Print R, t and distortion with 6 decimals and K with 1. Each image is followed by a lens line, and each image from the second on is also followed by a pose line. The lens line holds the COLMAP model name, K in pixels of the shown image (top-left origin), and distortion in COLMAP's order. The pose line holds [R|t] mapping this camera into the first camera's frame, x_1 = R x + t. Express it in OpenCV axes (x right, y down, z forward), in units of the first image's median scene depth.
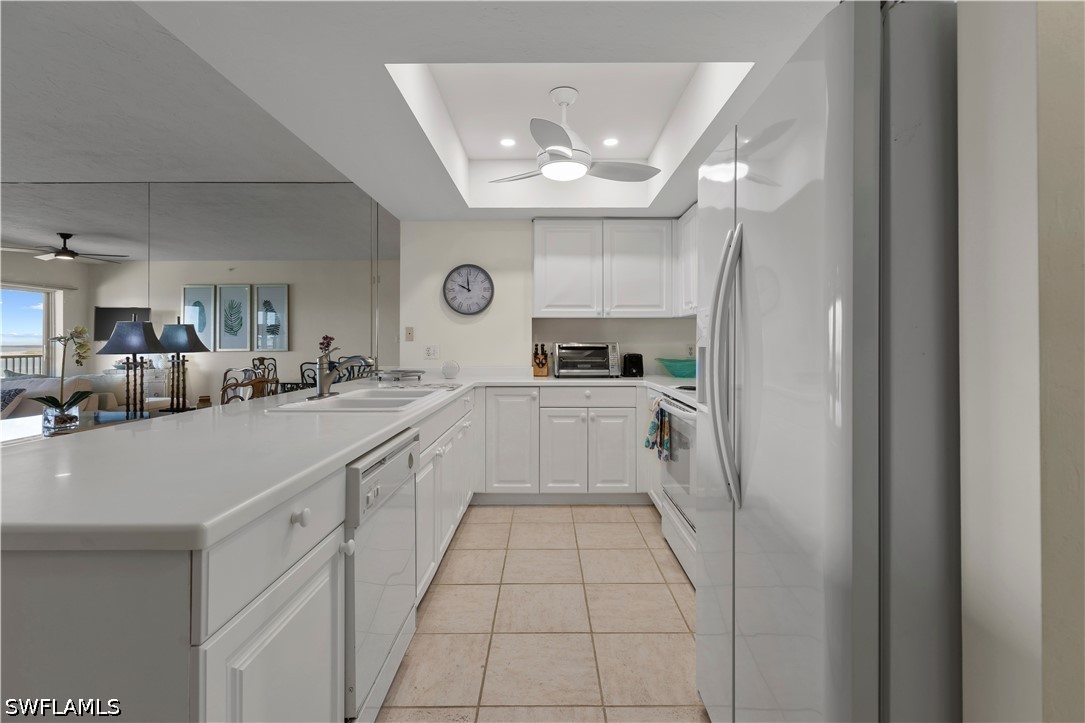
lens RADIAL K [[482.4, 0, 541.8], [0, 482.4, 338.8], [0, 0, 1]] dist [0.001135, -0.000396]
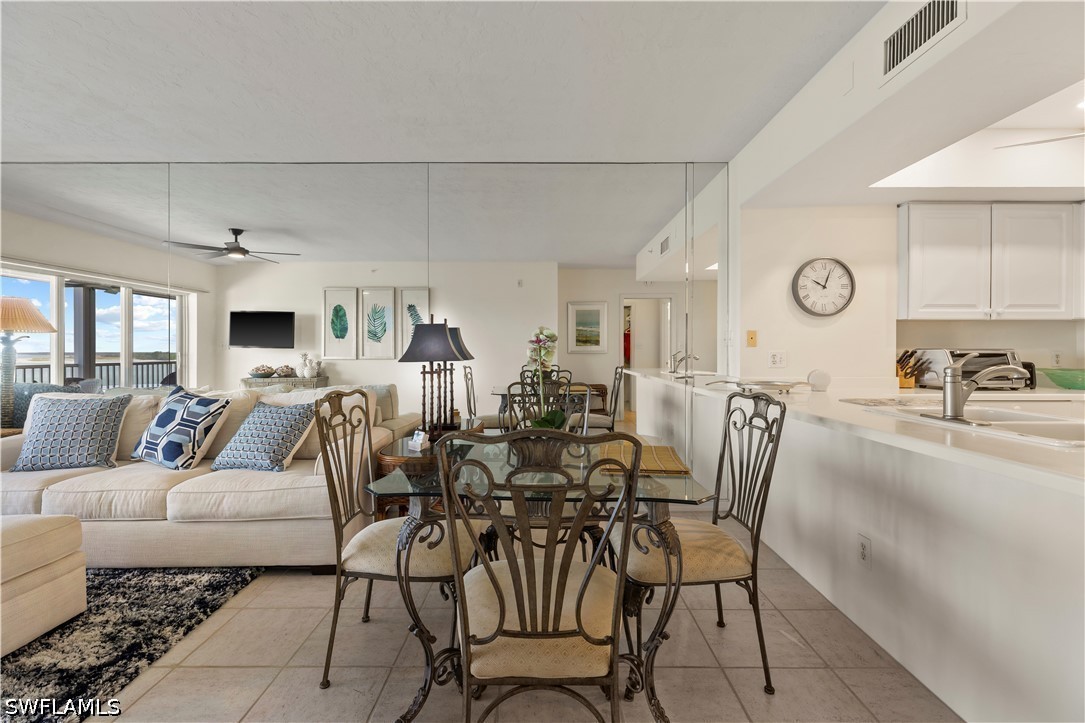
lens RADIAL K [[482.4, 0, 544.4], [0, 482.4, 352.5], [0, 0, 1]] dist [0.001135, -0.000396]
pose [[0.999999, 0.000625, -0.001423, -0.660403], [-0.000609, 0.999935, 0.011347, 0.005287], [0.001430, -0.011346, 0.999935, 0.146780]]
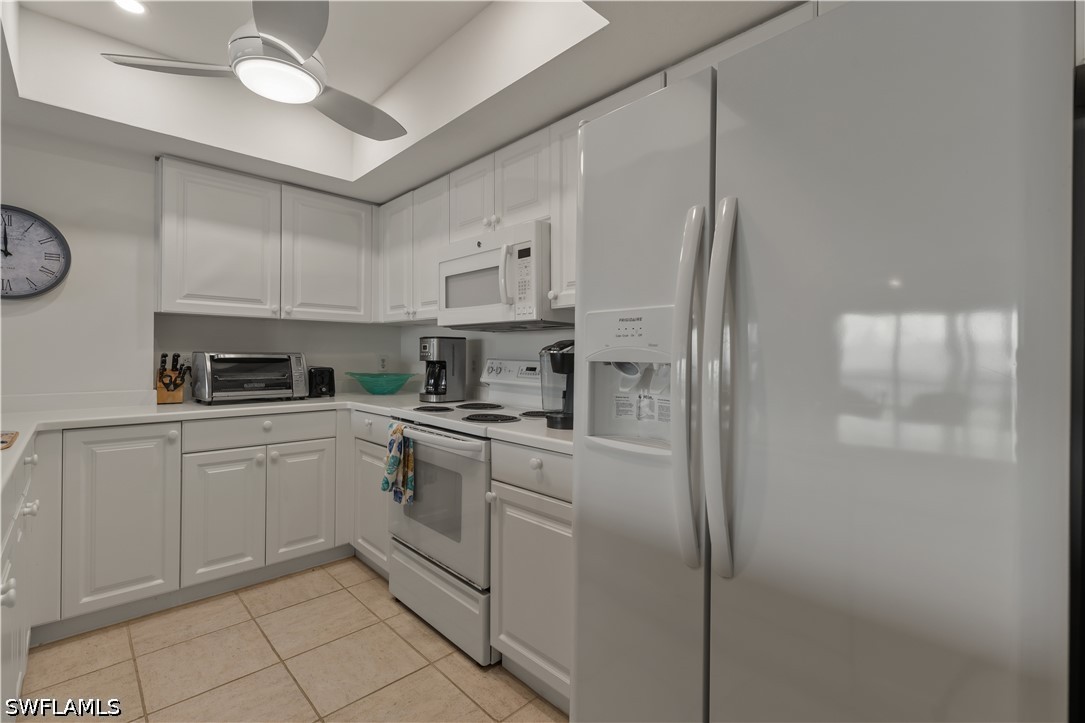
lens RADIAL K [[482.4, 0, 539.2], [0, 482.4, 355.0], [0, 0, 1]] dist [0.001135, -0.000396]
pose [[0.722708, 0.006564, 0.691123, -0.094975], [-0.014118, 0.999886, 0.005267, 0.002101], [-0.691010, -0.013564, 0.722718, 0.198308]]
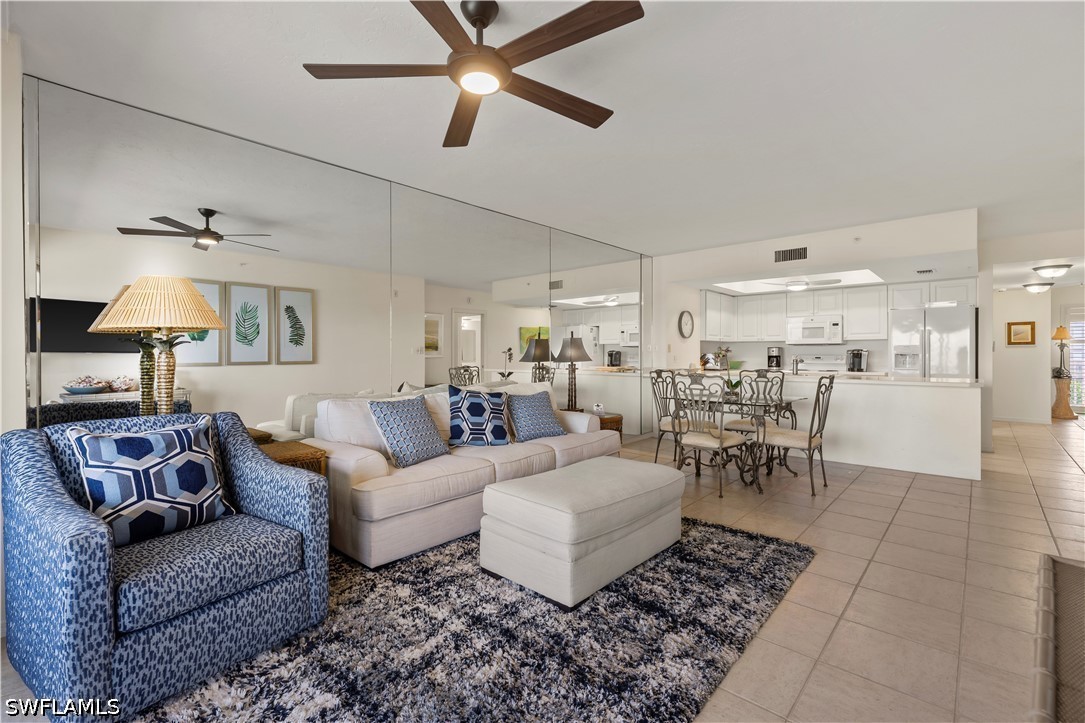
lens RADIAL K [[482.4, 0, 539.8], [0, 482.4, 363.0], [0, 0, 1]] dist [0.001135, -0.000396]
pose [[0.676074, -0.014501, 0.736691, -1.919135], [-0.002157, 0.999763, 0.021659, 0.006758], [-0.736830, -0.016232, 0.675883, 0.178367]]
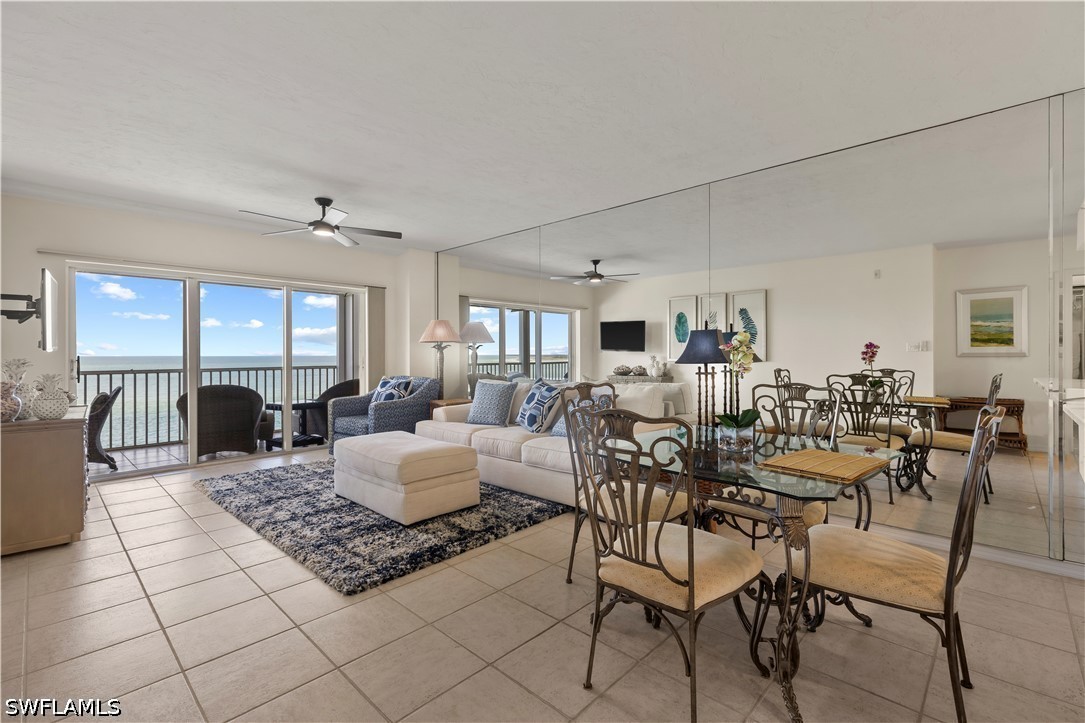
lens RADIAL K [[482.4, 0, 543.2], [0, 482.4, 353.5], [0, 0, 1]] dist [0.001135, -0.000396]
pose [[0.722569, -0.000908, -0.691298, -0.429520], [0.007067, 0.999957, 0.006073, 0.003390], [0.691263, -0.009273, 0.722544, 0.092299]]
